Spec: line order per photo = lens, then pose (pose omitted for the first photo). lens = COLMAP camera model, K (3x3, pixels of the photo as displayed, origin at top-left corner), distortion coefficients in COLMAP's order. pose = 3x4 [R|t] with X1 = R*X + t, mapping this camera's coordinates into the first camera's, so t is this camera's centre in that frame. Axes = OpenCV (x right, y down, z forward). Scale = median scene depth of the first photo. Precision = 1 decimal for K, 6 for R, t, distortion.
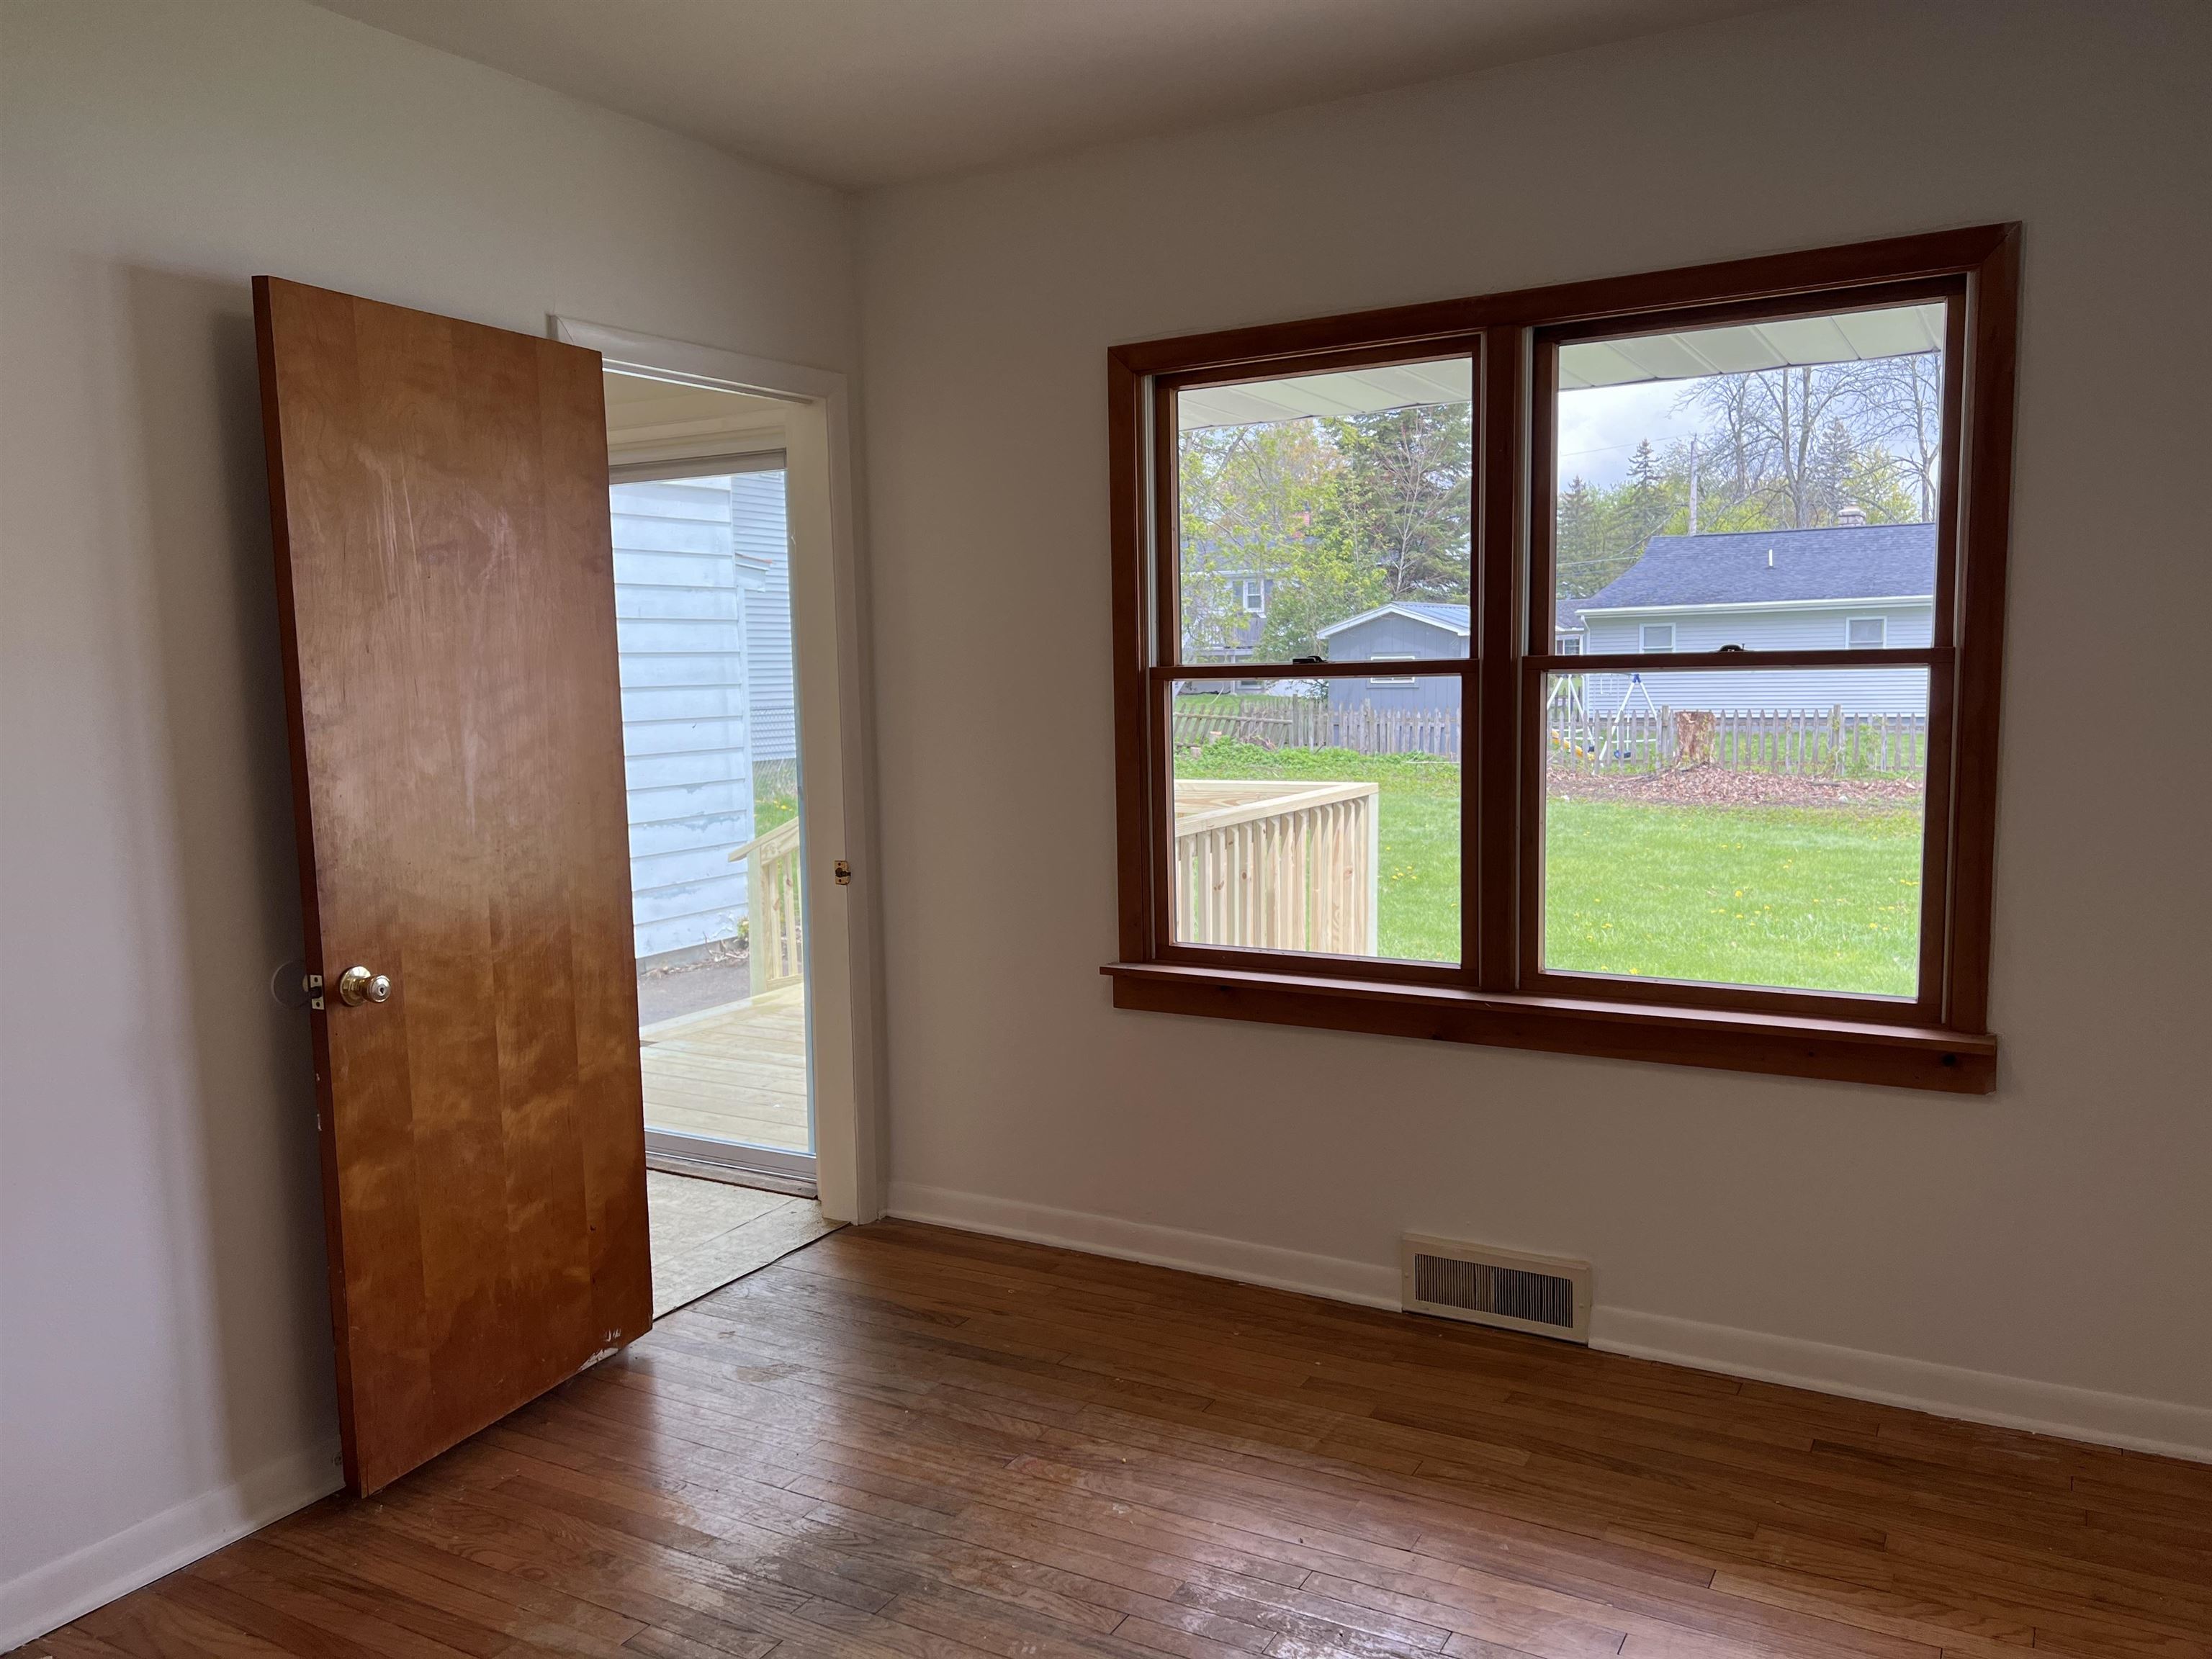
lens RADIAL K [[1657.1, 0, 1092.0], [0, 1657.1, 844.8], [0, 0, 1]] dist [0.062318, -0.061540]
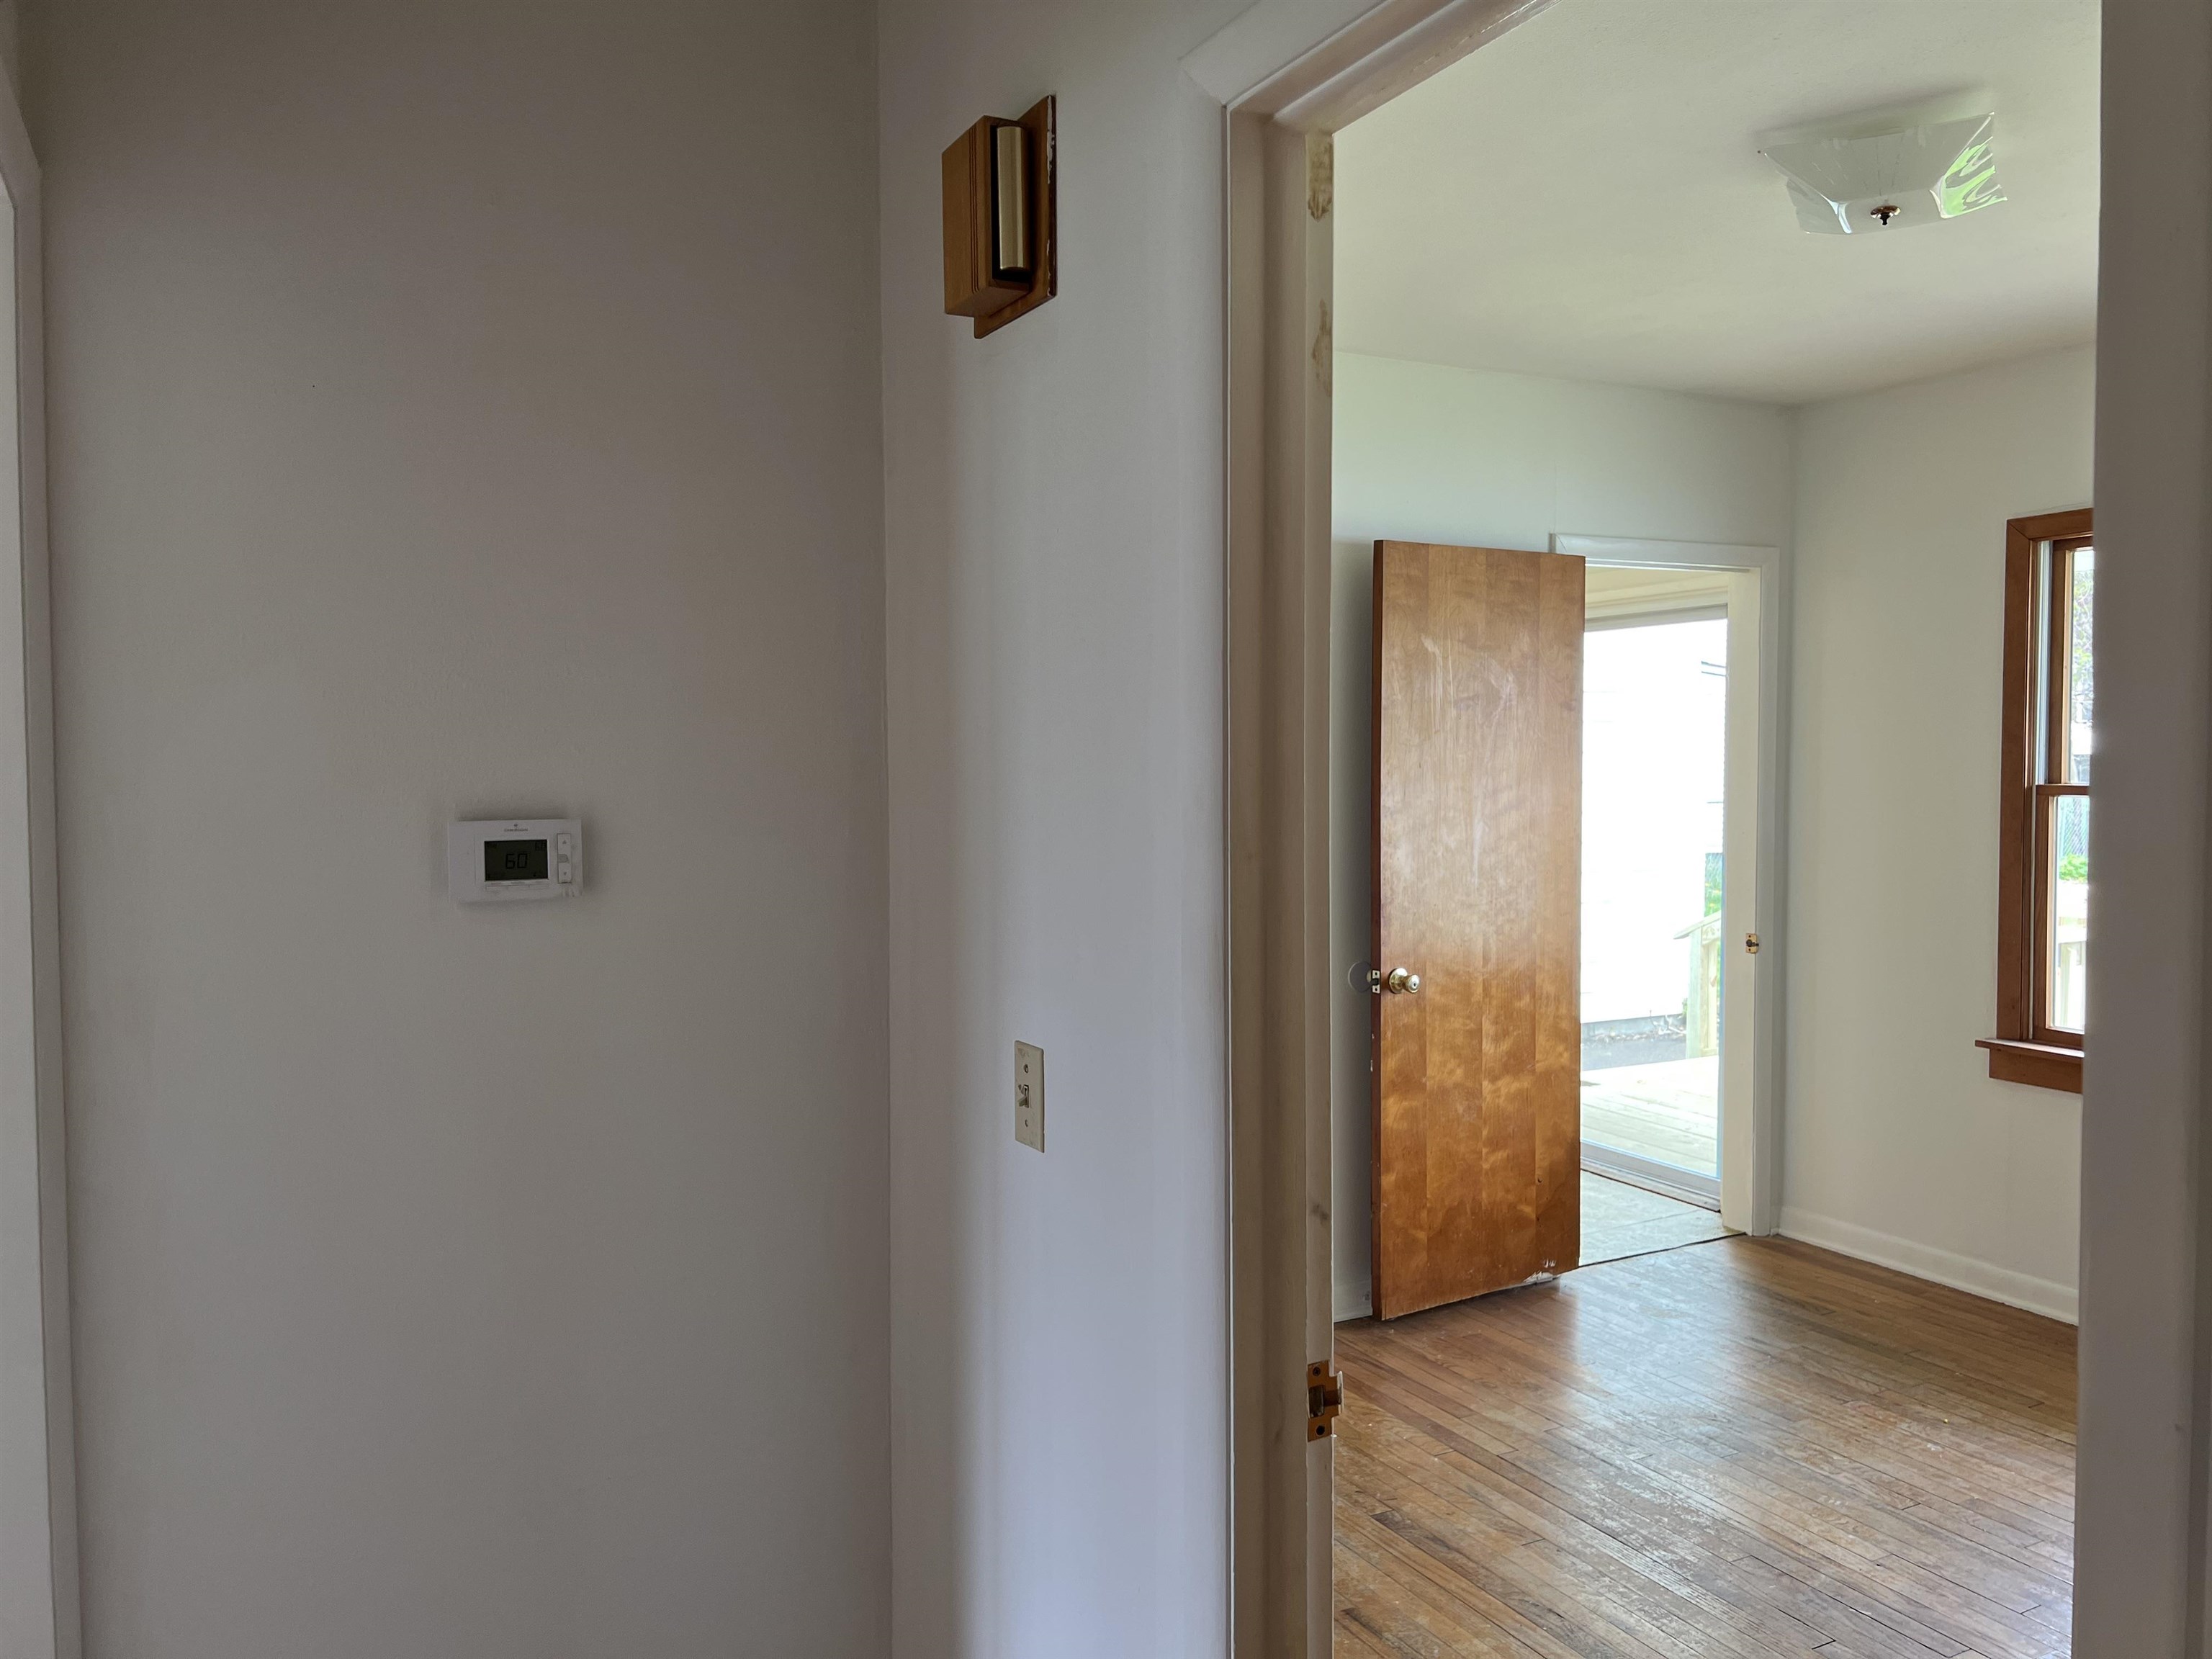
lens RADIAL K [[1678.0, 0, 1106.0], [0, 1678.0, 829.5], [0, 0, 1]] dist [0.047873, -0.109888]
pose [[0.848293, 0.039820, -0.528027, 0.130878], [-0.073952, 0.996305, -0.043671, 0.028896], [0.524337, 0.076094, 0.848104, -0.423155]]
